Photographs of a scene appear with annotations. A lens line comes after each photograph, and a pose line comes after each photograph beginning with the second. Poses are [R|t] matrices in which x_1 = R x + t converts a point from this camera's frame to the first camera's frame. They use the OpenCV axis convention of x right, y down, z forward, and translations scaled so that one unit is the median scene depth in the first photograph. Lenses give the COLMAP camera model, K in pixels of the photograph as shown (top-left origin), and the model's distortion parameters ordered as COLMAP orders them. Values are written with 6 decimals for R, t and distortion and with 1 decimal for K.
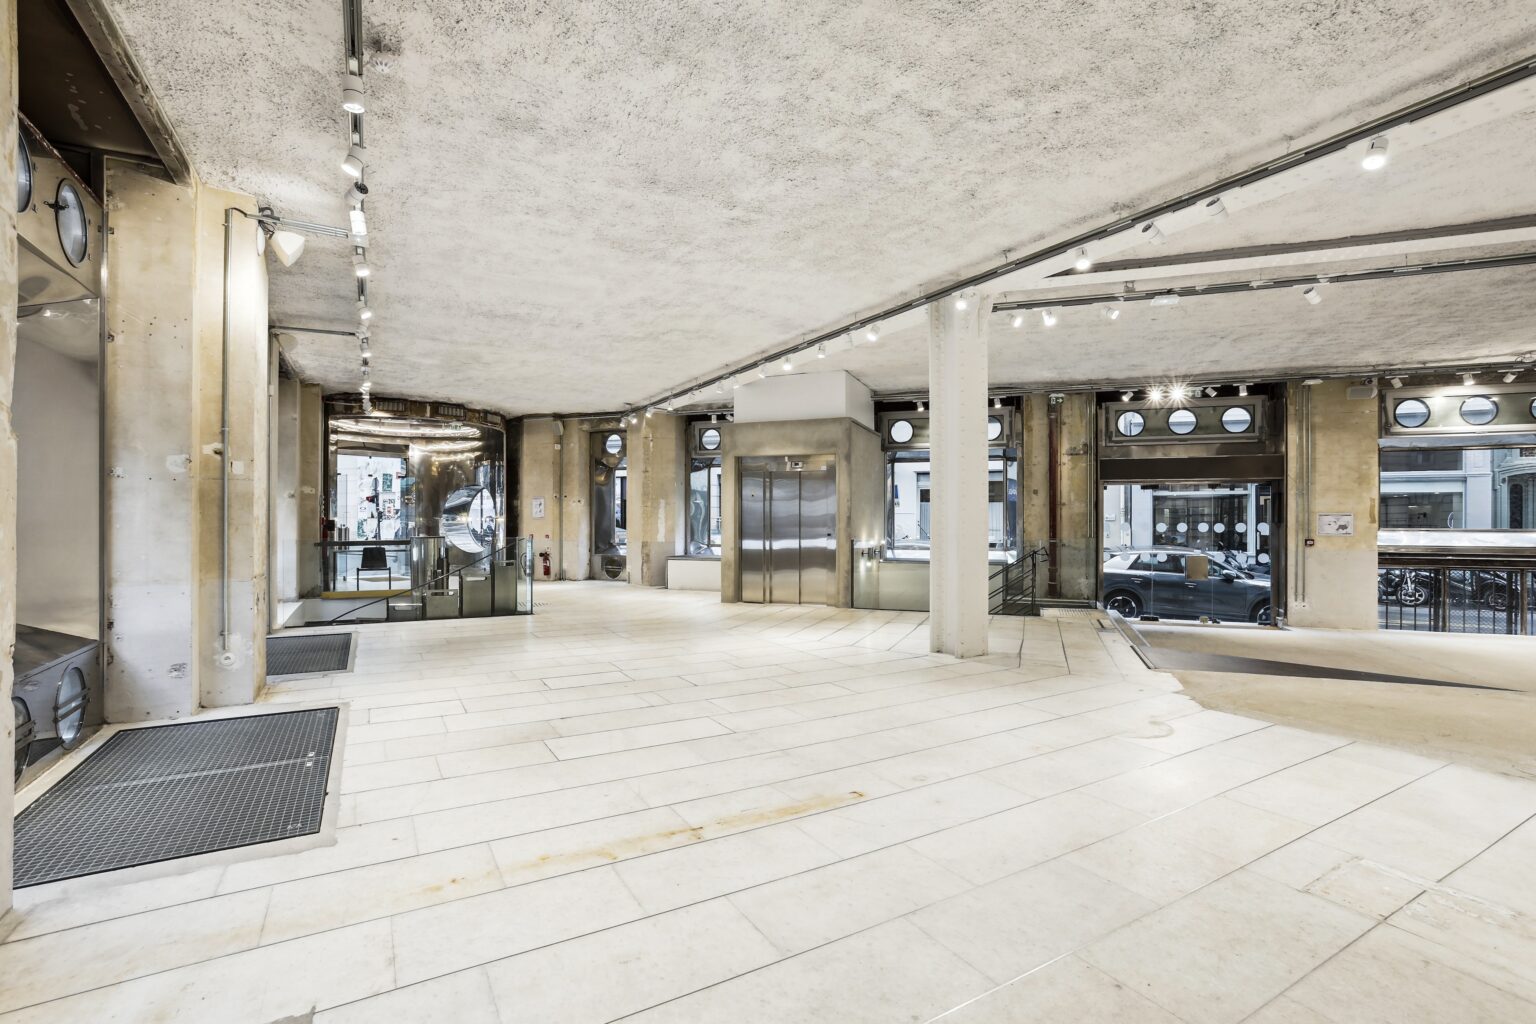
lens RADIAL K [[708.7, 0, 747.2], [0, 708.7, 516.5], [0, 0, 1]] dist [-0.046902, 0.018559]
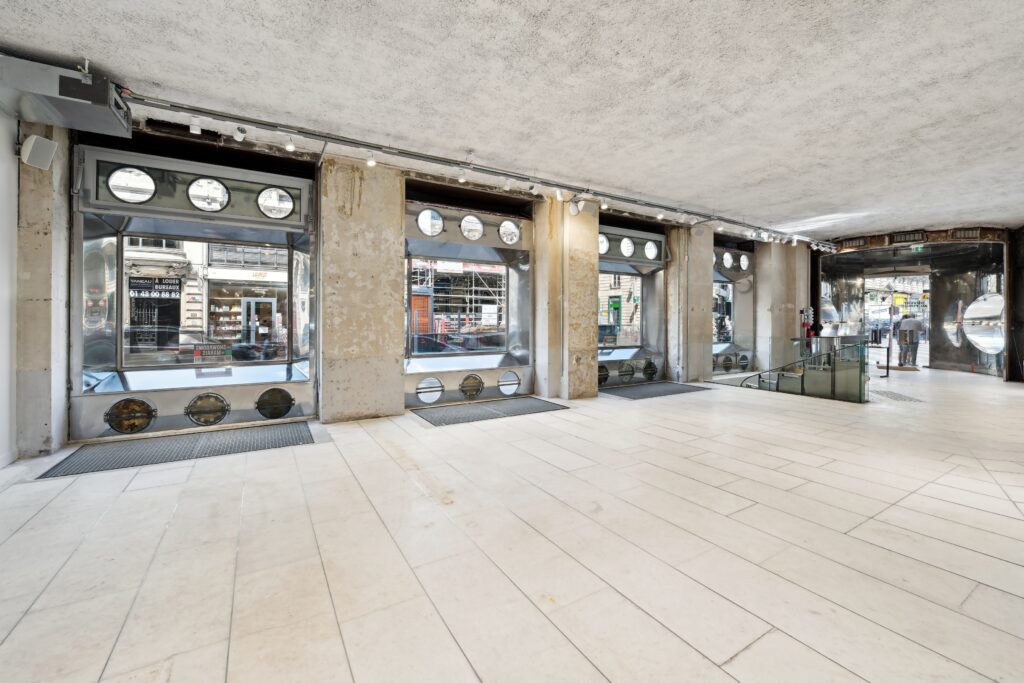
lens RADIAL K [[414.4, 0, 524.4], [0, 414.4, 322.2], [0, 0, 1]] dist [-0.007836, -0.000692]
pose [[0.048862, 0.002273, -0.998803, 0.415072], [0.003533, 0.999991, 0.002448, -0.005465], [0.998799, -0.003648, 0.048854, 0.425705]]
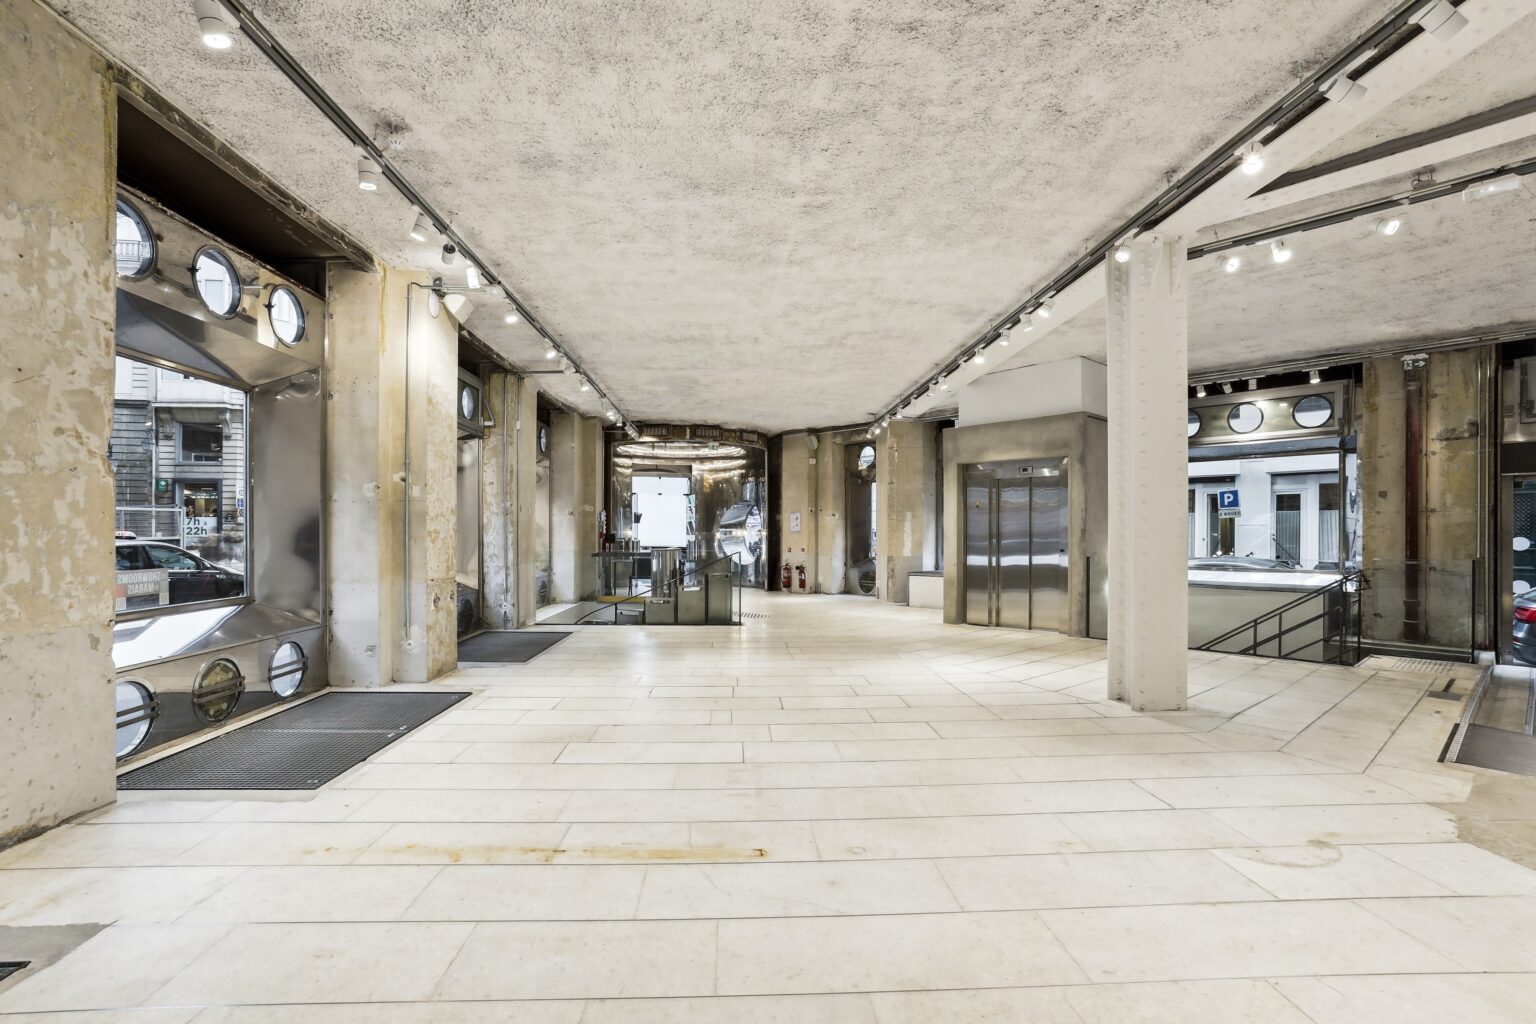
lens RADIAL K [[708.7, 0, 745.7], [0, 708.7, 534.3], [0, 0, 1]] dist [-0.046902, 0.018559]
pose [[0.885874, 0.000194, -0.463926, 0.204142], [0.002543, 0.999983, 0.005275, 0.000579], [0.463919, -0.005853, 0.885858, 0.088886]]
